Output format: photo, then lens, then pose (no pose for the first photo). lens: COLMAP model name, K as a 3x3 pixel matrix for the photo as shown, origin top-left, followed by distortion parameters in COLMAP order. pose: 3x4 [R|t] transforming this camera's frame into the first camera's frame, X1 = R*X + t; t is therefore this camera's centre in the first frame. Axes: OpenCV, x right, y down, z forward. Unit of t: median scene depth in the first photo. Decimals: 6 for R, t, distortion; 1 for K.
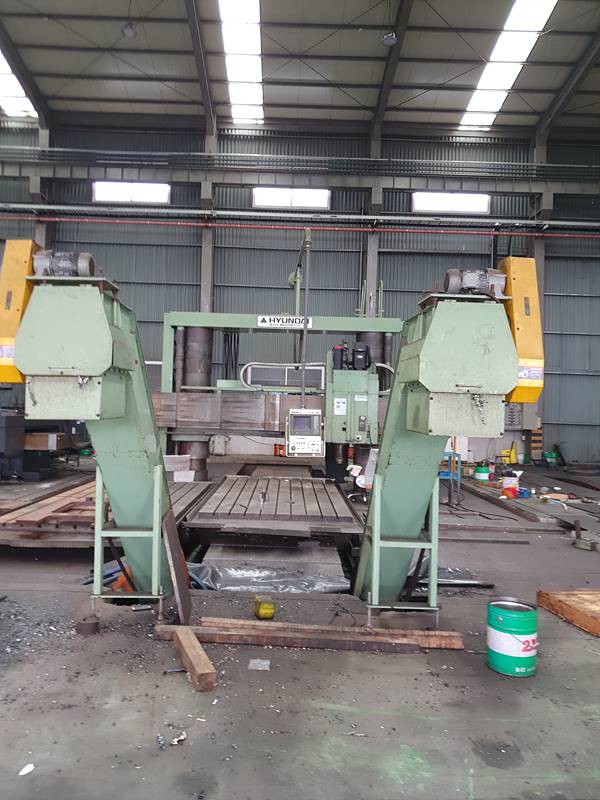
lens RADIAL K [[625.3, 0, 285.0], [0, 625.3, 400.2], [0, 0, 1]] dist [0.078855, -0.101751]
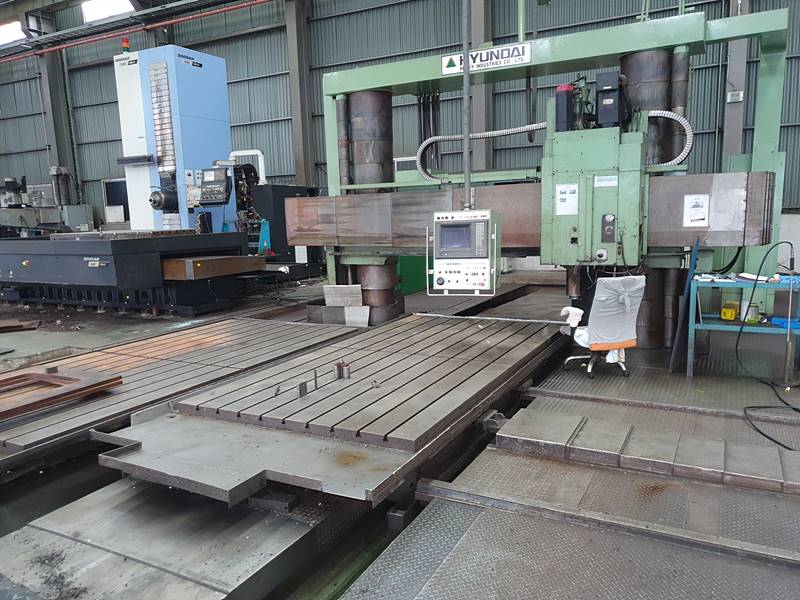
lens RADIAL K [[625.3, 0, 387.5], [0, 625.3, 314.8], [0, 0, 1]] dist [0.078855, -0.101751]
pose [[0.878852, 0.018513, -0.476736, 0.211683], [0.066734, 0.984653, 0.161259, 0.009482], [0.472405, -0.173537, 0.864129, 0.409104]]
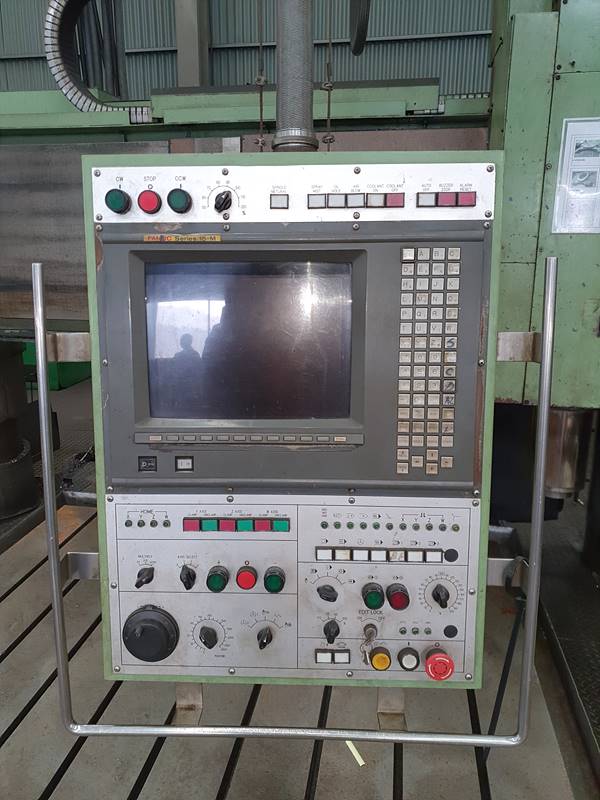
lens RADIAL K [[625.3, 0, 285.0], [0, 625.3, 400.2], [0, 0, 1]] dist [0.078855, -0.101751]
pose [[0.983056, 0.017173, -0.182499, 0.040505], [0.030020, 0.967077, 0.252707, 0.020757], [0.180830, -0.253904, 0.950175, 0.801096]]
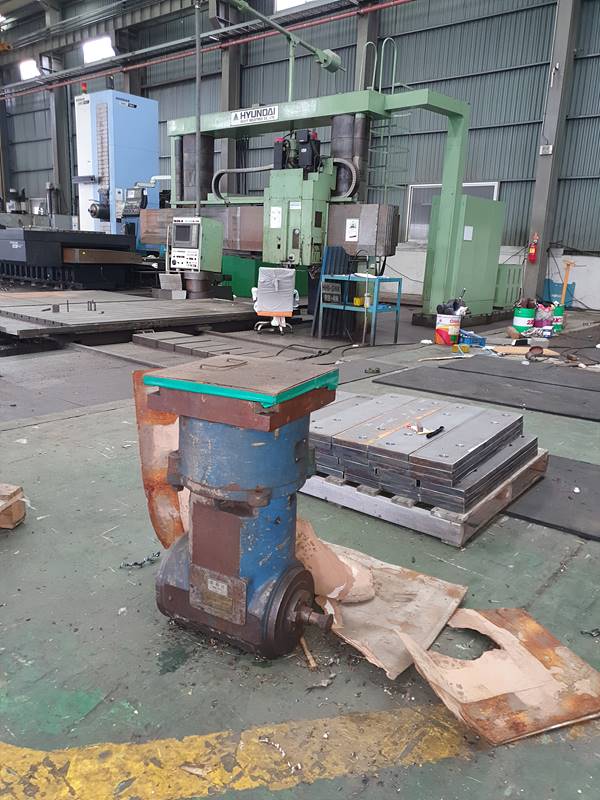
lens RADIAL K [[625.3, 0, 285.0], [0, 625.3, 400.2], [0, 0, 1]] dist [0.078855, -0.101751]
pose [[0.758695, 0.152566, -0.633329, 0.638958], [-0.007418, 0.974150, 0.225781, 0.055495], [0.651404, -0.166601, 0.740214, 0.344099]]
